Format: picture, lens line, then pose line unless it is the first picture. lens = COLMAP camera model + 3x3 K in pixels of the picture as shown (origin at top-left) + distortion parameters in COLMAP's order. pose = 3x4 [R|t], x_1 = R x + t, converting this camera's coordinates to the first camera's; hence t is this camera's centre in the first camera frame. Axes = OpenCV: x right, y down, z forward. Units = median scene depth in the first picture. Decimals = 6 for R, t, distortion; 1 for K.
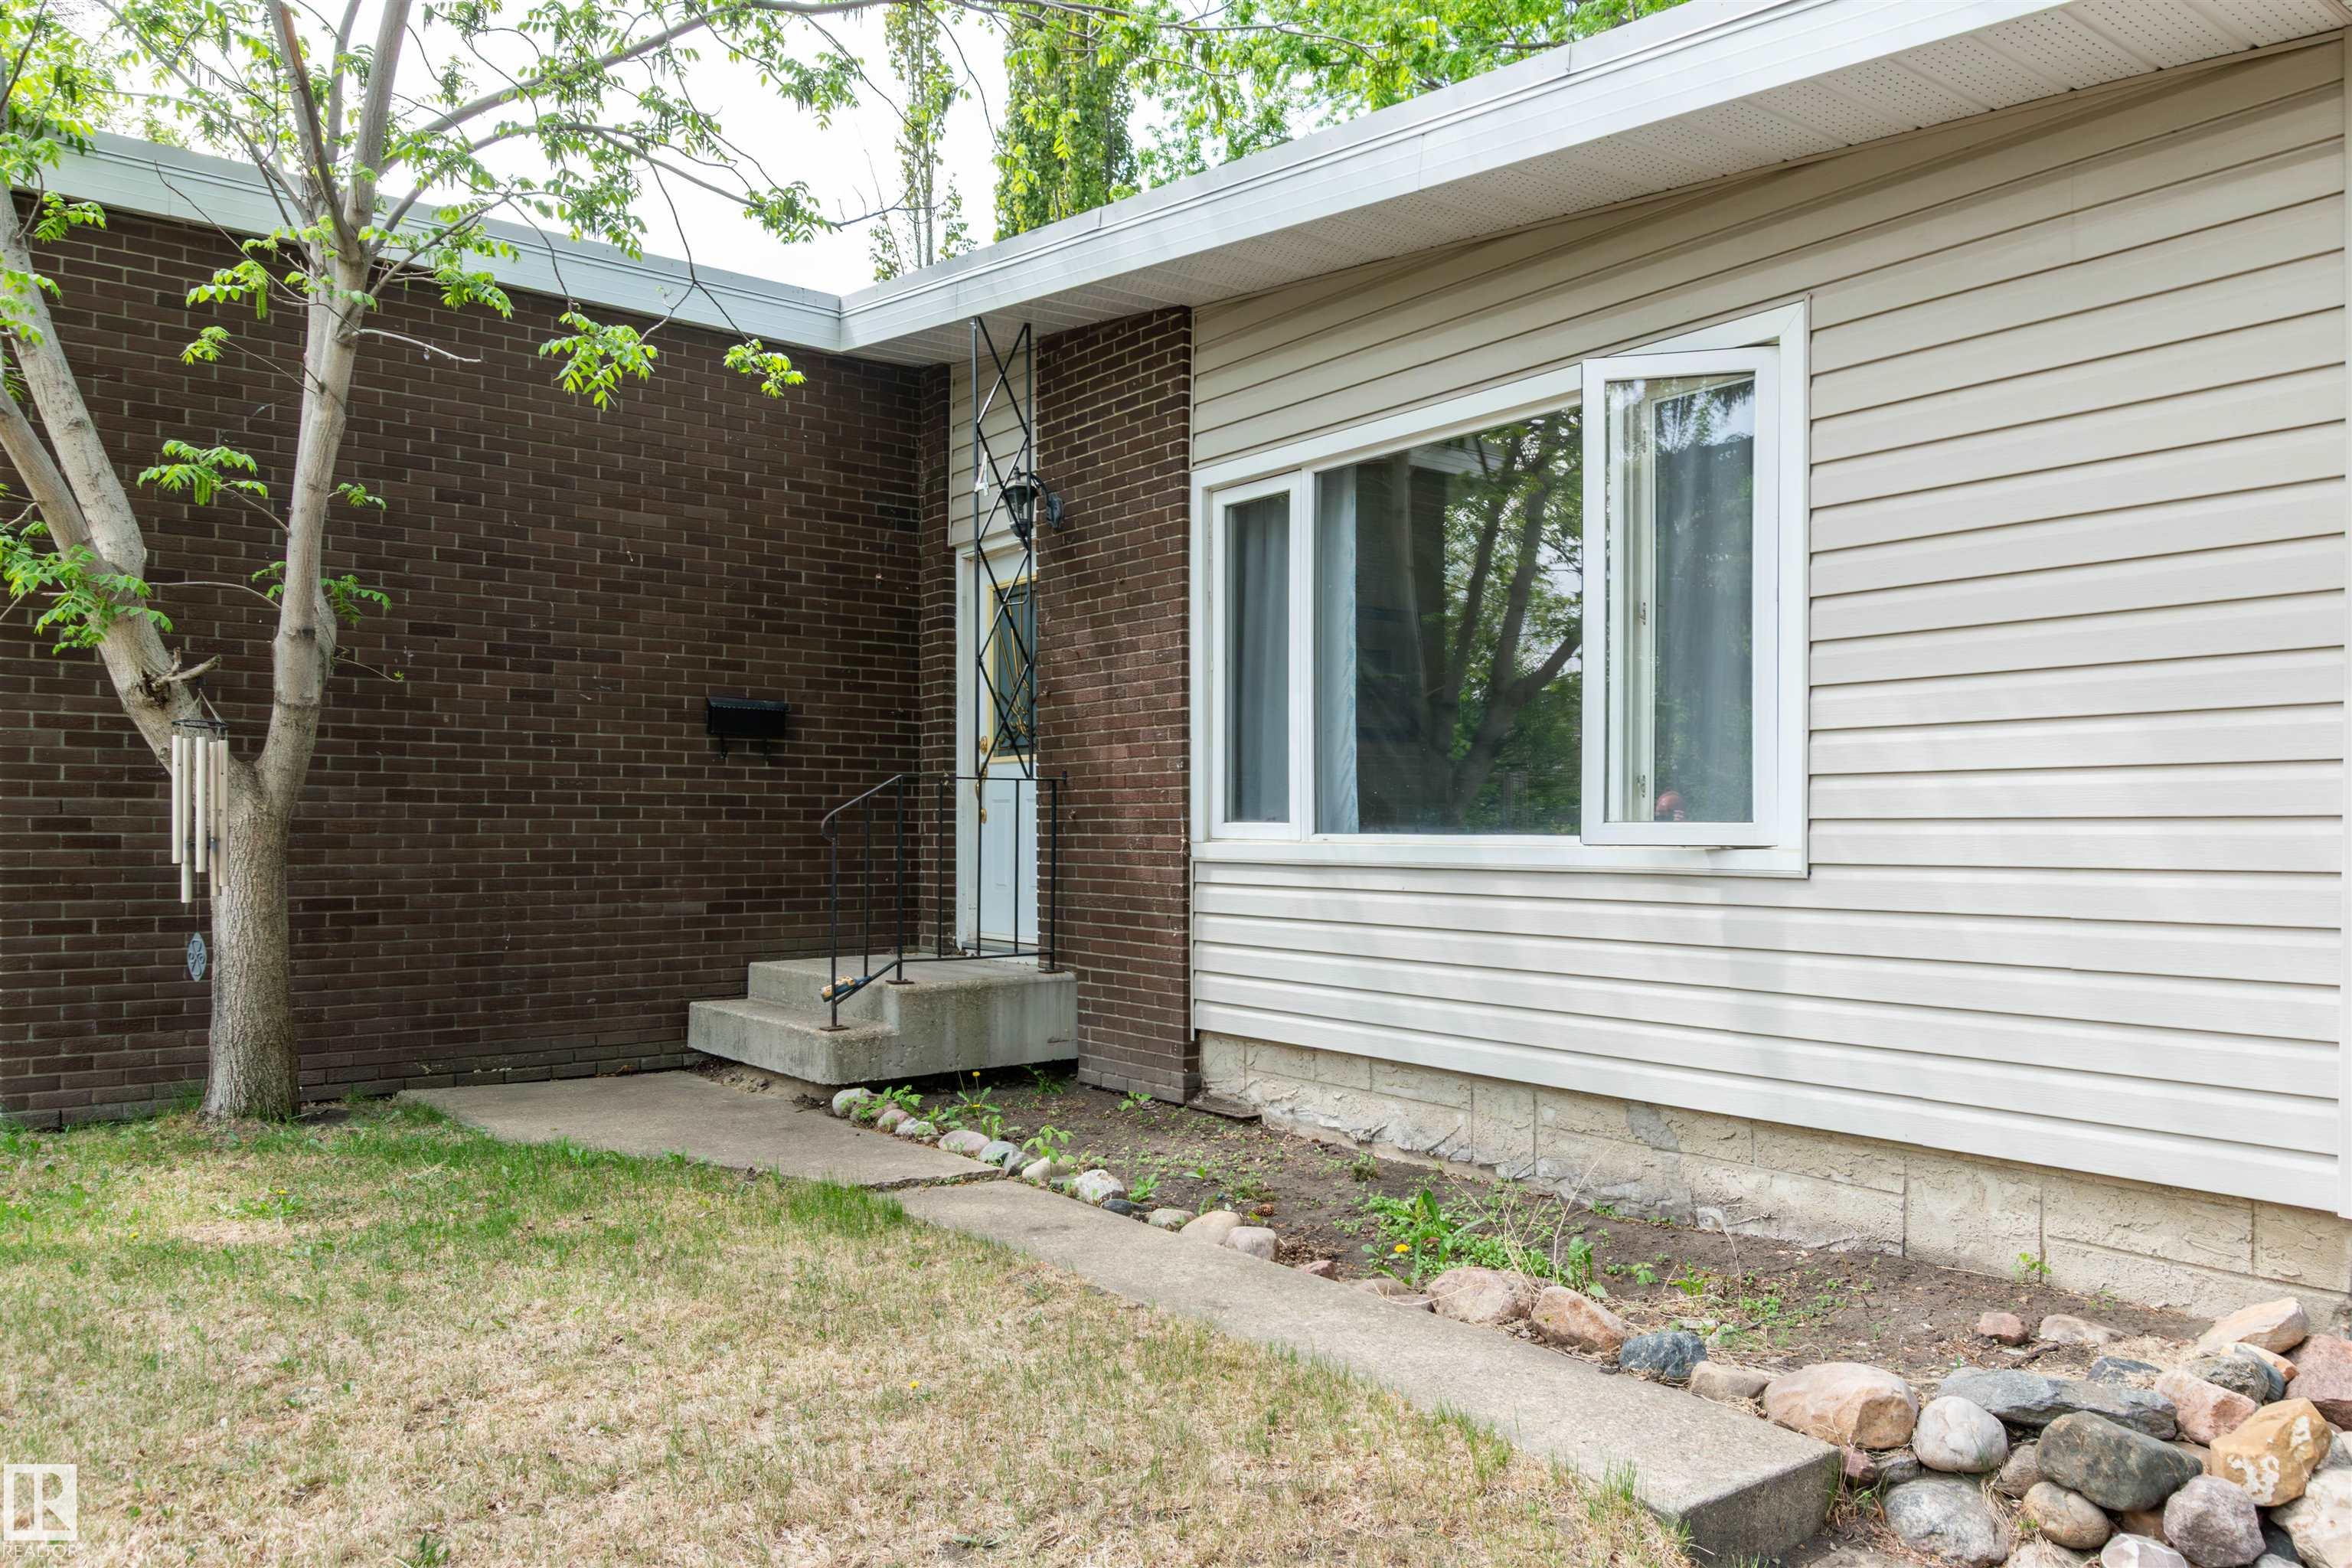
lens RADIAL K [[1606.5, 0, 1176.0], [0, 1606.5, 784.0], [0, 0, 1]] dist [-0.002095, -0.003648]
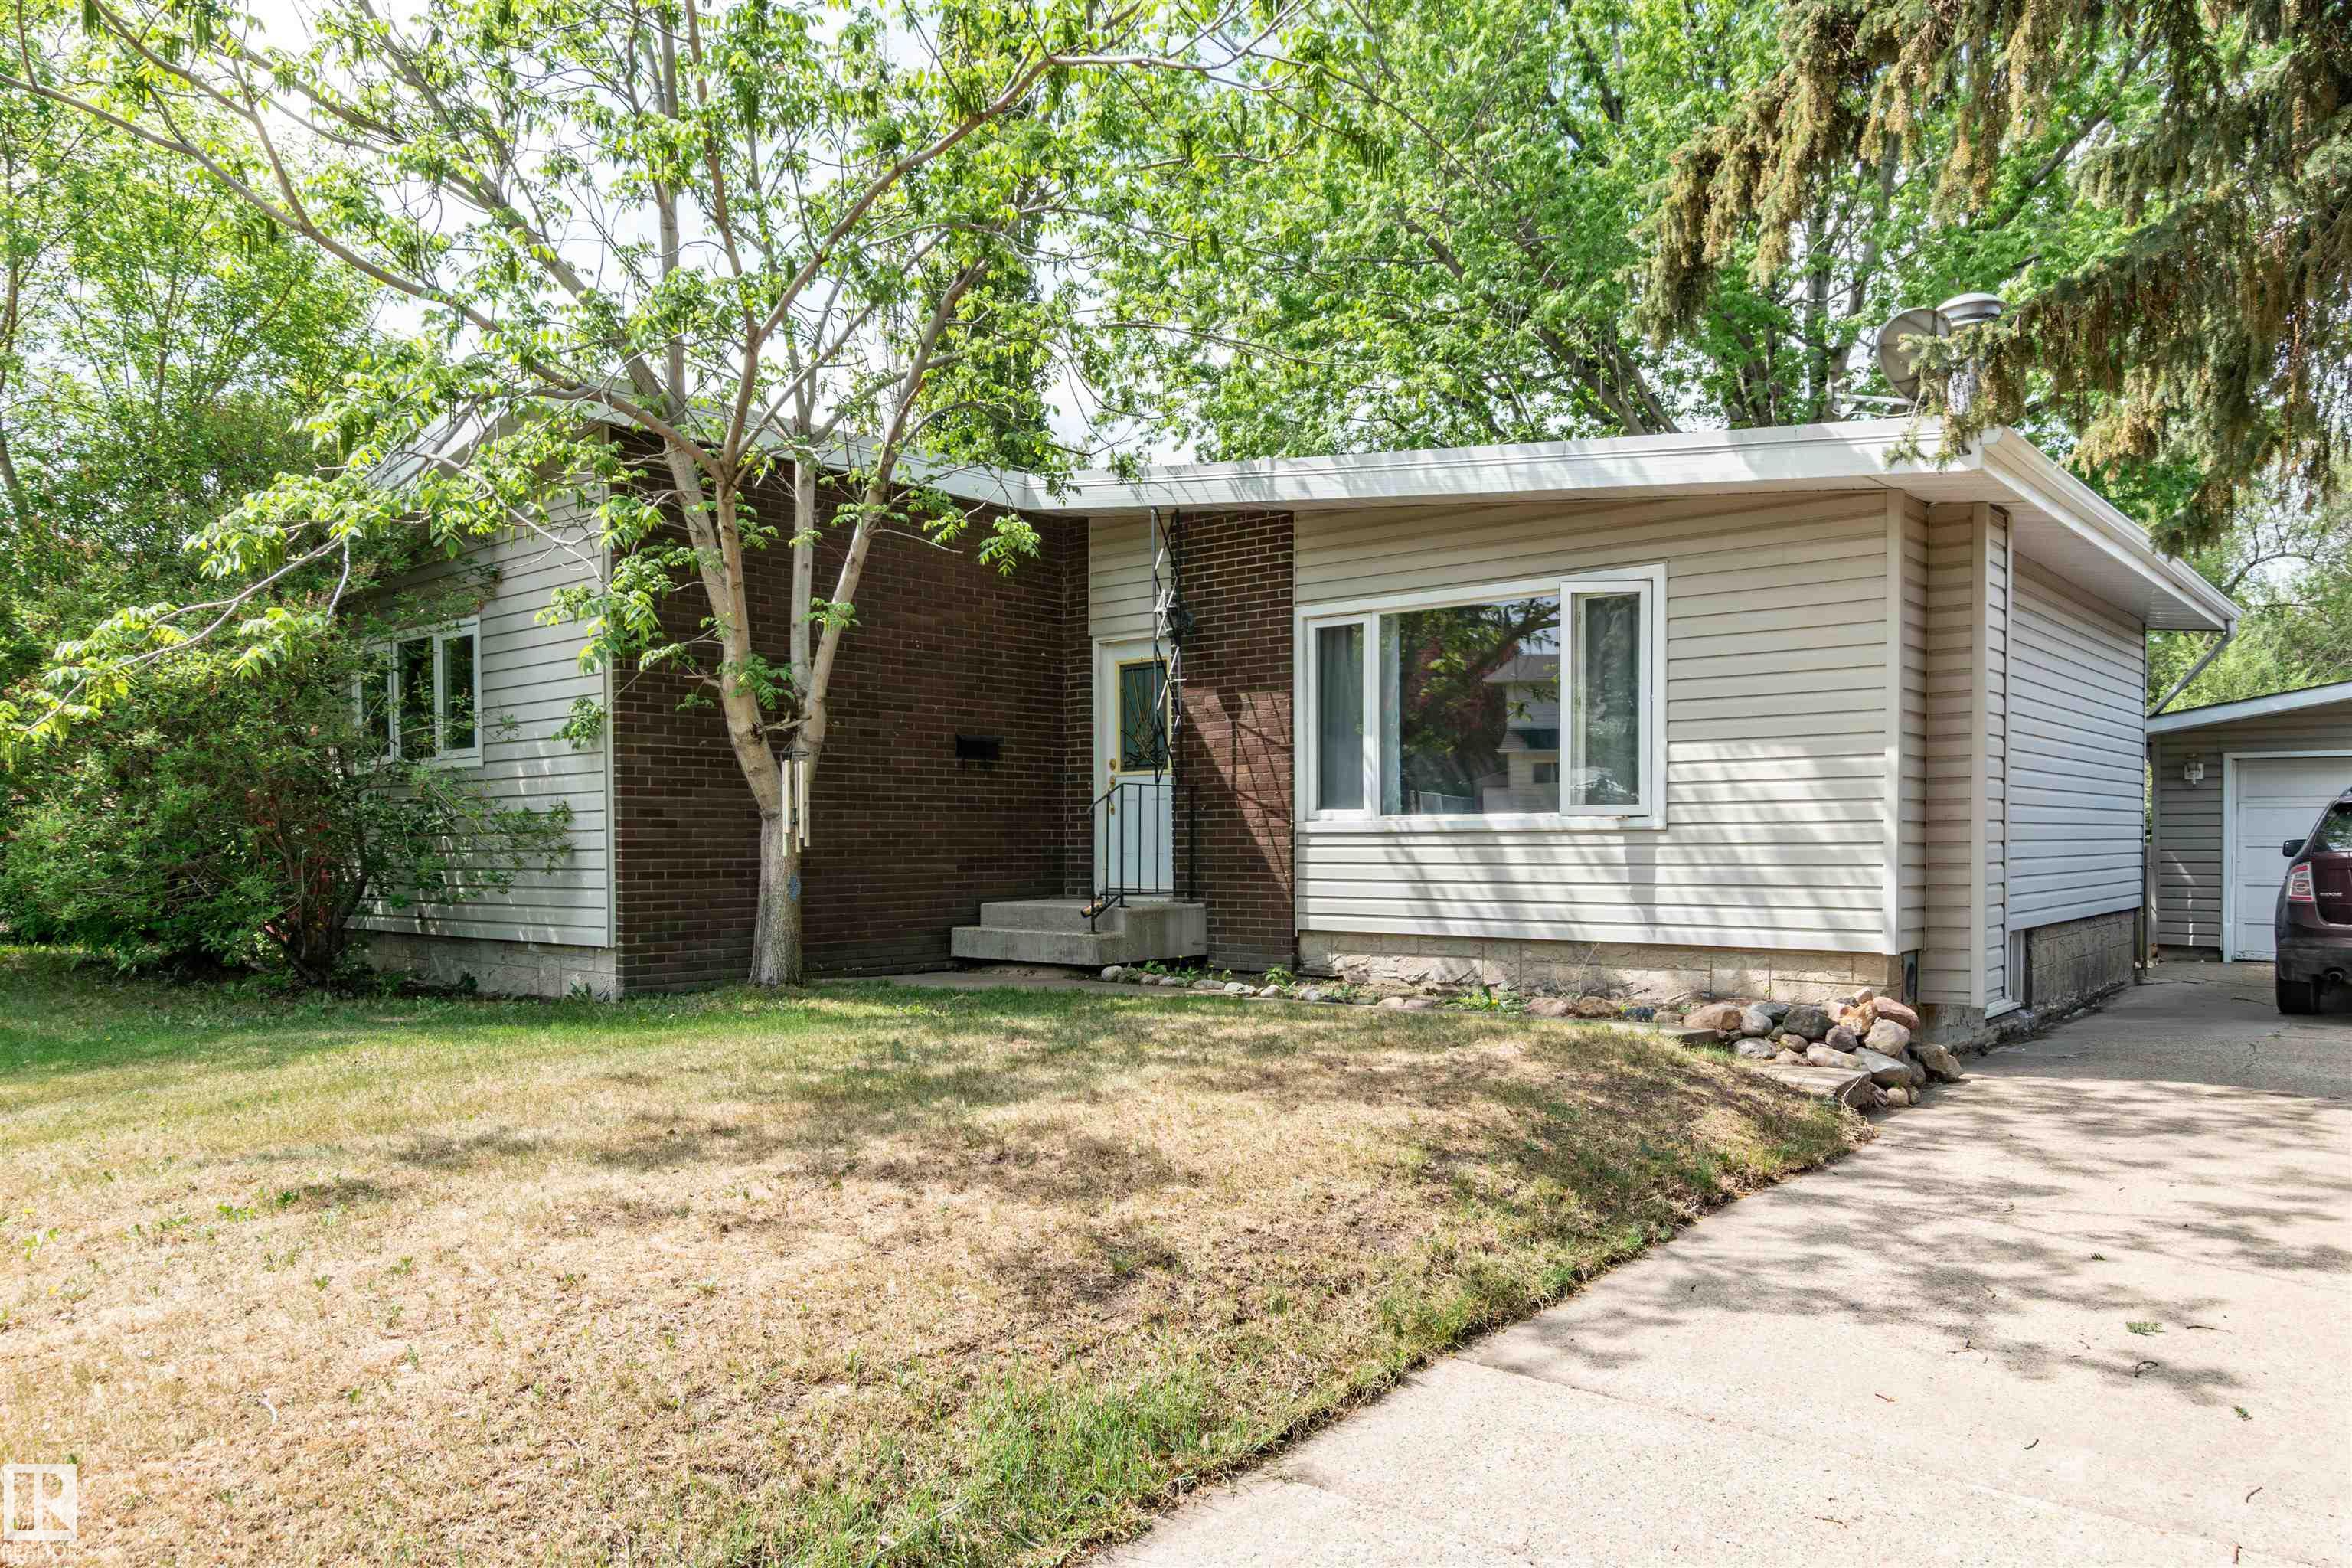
lens RADIAL K [[1552.5, 0, 1177.2], [0, 1552.5, 824.0], [0, 0, 1]] dist [0.001470, 0.000114]
pose [[0.982126, -0.005337, 0.188147, -0.438176], [0.001606, 0.999799, 0.019975, 0.004744], [-0.188216, -0.019315, 0.981938, -0.631122]]
